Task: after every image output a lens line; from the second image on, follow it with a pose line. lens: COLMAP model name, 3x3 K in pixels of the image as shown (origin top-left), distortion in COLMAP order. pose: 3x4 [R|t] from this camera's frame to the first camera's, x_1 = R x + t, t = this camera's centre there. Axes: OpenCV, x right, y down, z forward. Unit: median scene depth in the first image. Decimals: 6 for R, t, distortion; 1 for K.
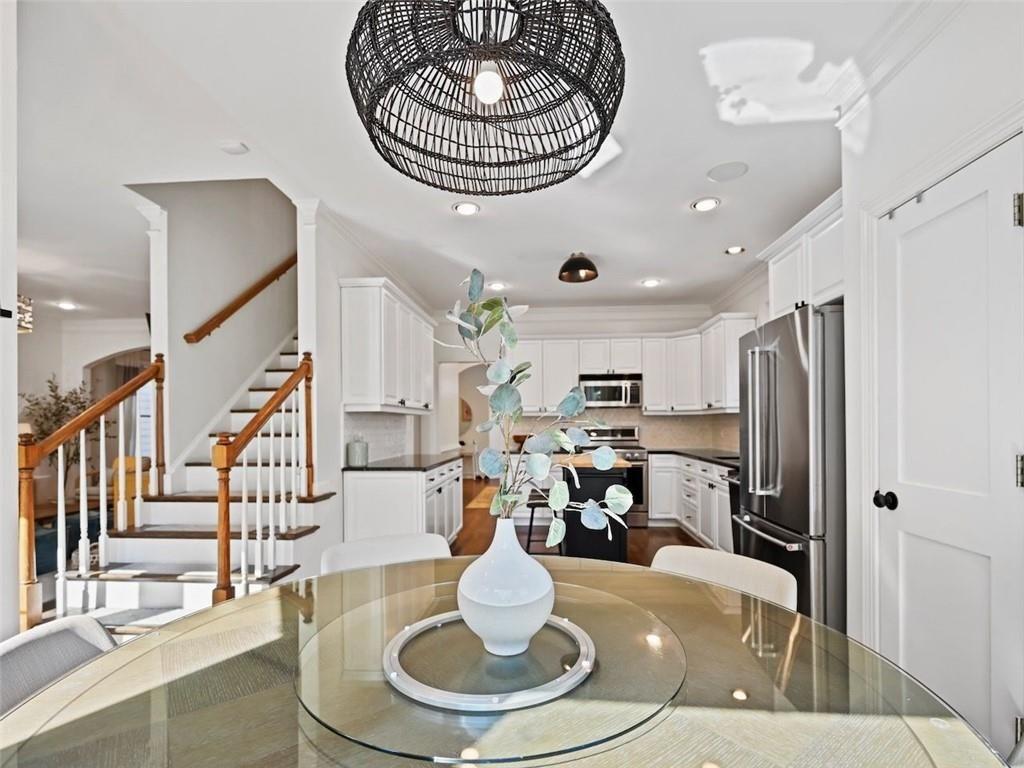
lens RADIAL K [[490.4, 0, 509.5], [0, 490.4, 420.8], [0, 0, 1]] dist [-0.000557, -0.000054]
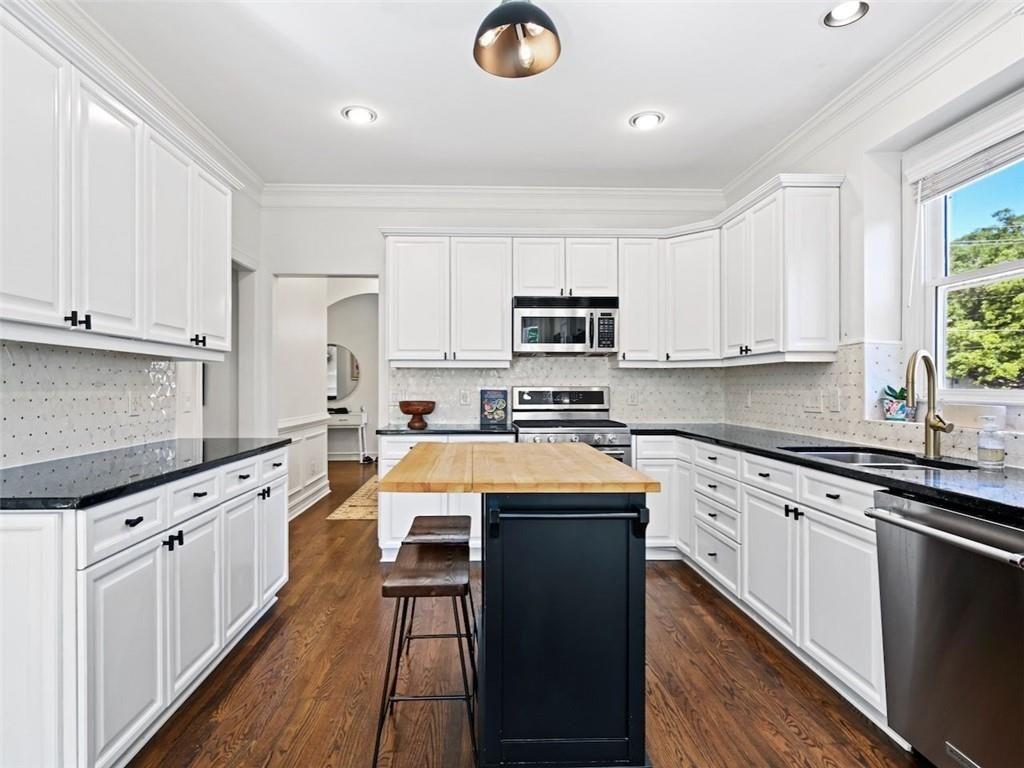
lens RADIAL K [[551.4, 0, 488.9], [0, 551.4, 384.3], [0, 0, 1]] dist [0.000224, -0.000819]
pose [[0.993964, 0.006568, 0.109513, 0.044622], [-0.006972, 0.999970, 0.003306, 0.007164], [-0.109488, -0.004049, 0.993980, 0.362428]]
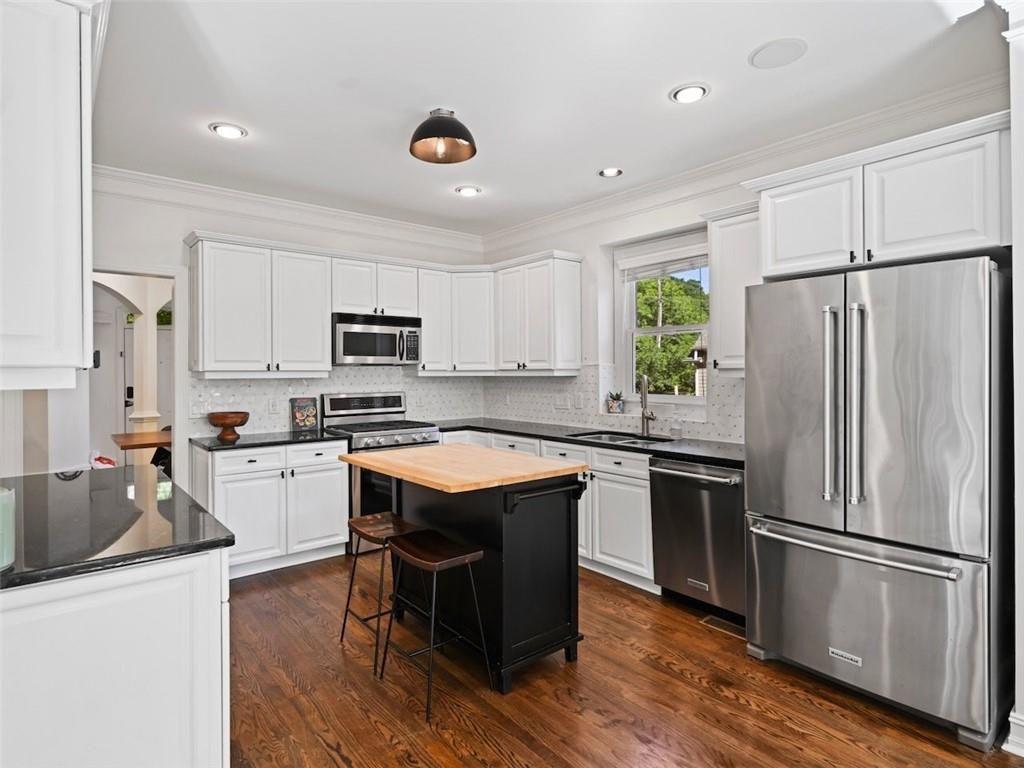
lens RADIAL K [[557.9, 0, 511.0], [0, 557.9, 370.6], [0, 0, 1]] dist [0.002649, 0.000373]
pose [[0.716709, 0.001751, 0.697371, -0.198033], [-0.002547, 0.999997, 0.000107, -0.021165], [-0.697368, -0.001853, 0.716711, 0.335162]]
